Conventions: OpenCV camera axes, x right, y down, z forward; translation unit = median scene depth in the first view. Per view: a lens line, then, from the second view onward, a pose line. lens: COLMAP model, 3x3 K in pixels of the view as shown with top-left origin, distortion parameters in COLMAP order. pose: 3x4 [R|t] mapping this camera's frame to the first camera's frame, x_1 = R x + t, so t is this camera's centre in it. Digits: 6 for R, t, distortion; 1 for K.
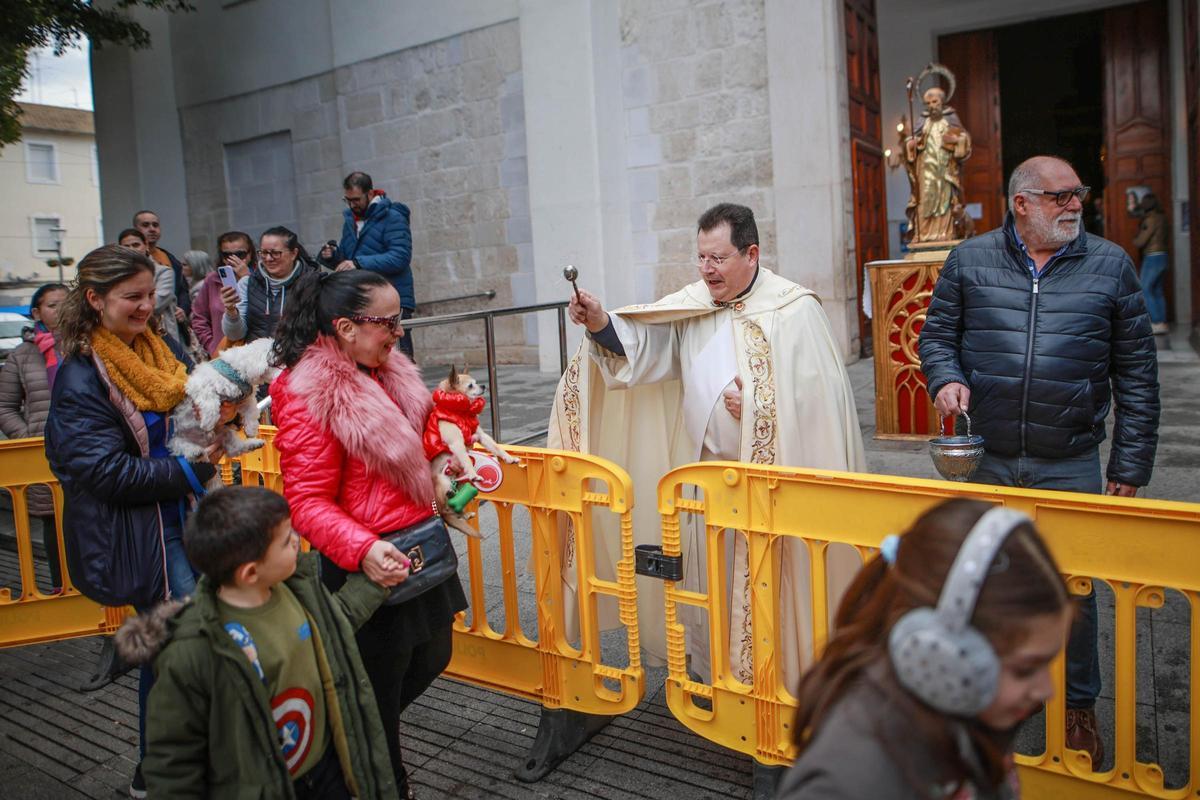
lens RADIAL K [[877.6, 0, 667.7], [0, 877.6, 314.4], [0, 0, 1]] dist [-0.014245, -0.003507]
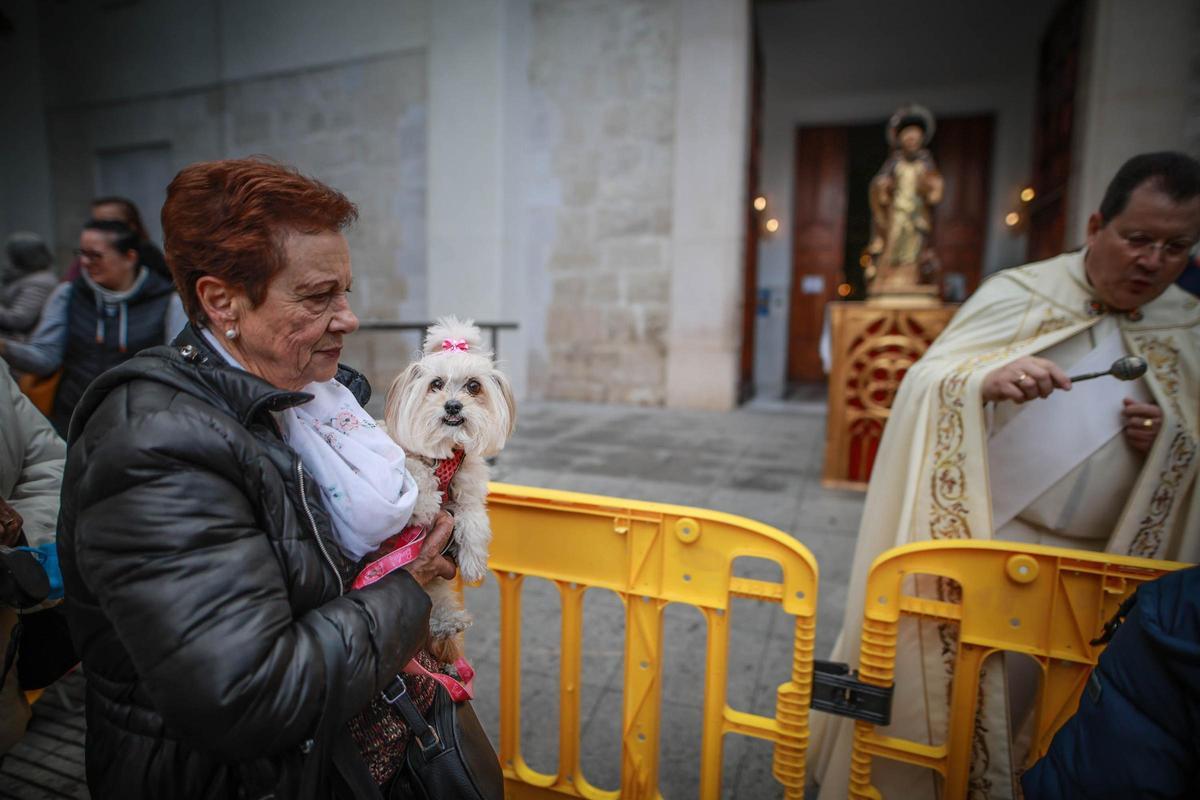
lens RADIAL K [[705.6, 0, 600.0], [0, 705.6, 400.0], [0, 0, 1]] dist [-0.002838, -0.000607]
pose [[0.984913, 0.060942, 0.161962, -0.085452], [-0.068298, 0.996853, 0.040246, 0.019281], [-0.159000, -0.050700, 0.985976, 0.162074]]
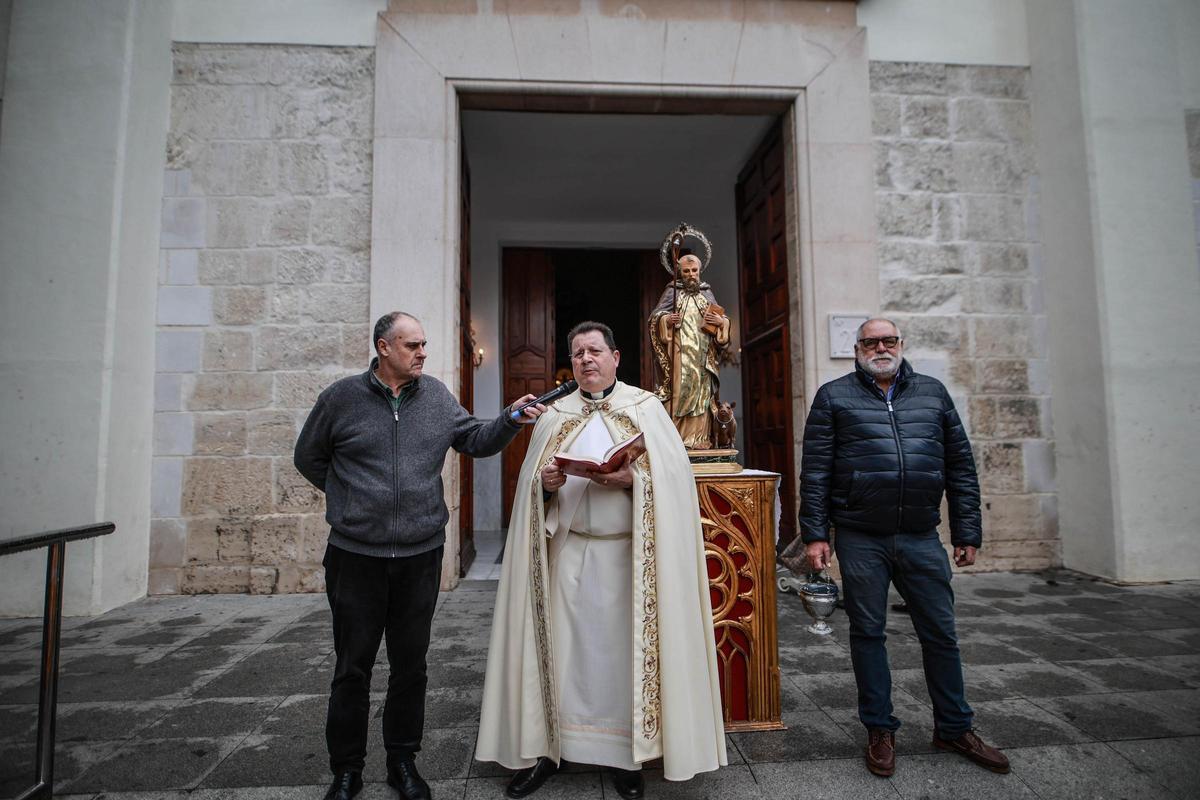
lens RADIAL K [[732.6, 0, 602.9], [0, 732.6, 380.2], [0, 0, 1]] dist [-0.018150, -0.000614]
pose [[0.832635, 0.097452, 0.545180, -0.065871], [-0.005780, 0.985872, -0.167399, -0.020975], [-0.553792, 0.136231, 0.821435, 0.307673]]
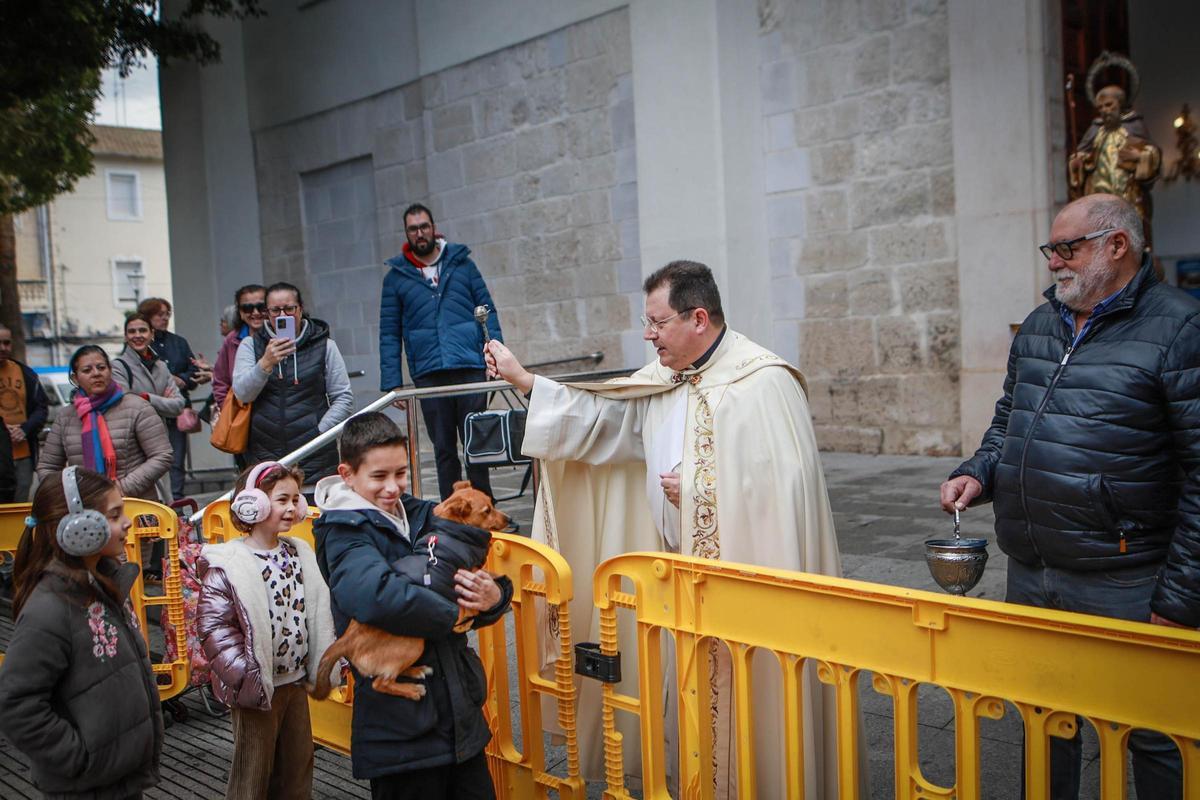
lens RADIAL K [[1211.2, 0, 600.0], [0, 1211.2, 400.0], [0, 0, 1]] dist [-0.004818, -0.015701]
pose [[0.966323, 0.018708, -0.256653, 0.092427], [-0.015288, 0.999766, 0.015316, -0.001419], [0.256879, -0.010877, 0.966382, -0.058926]]
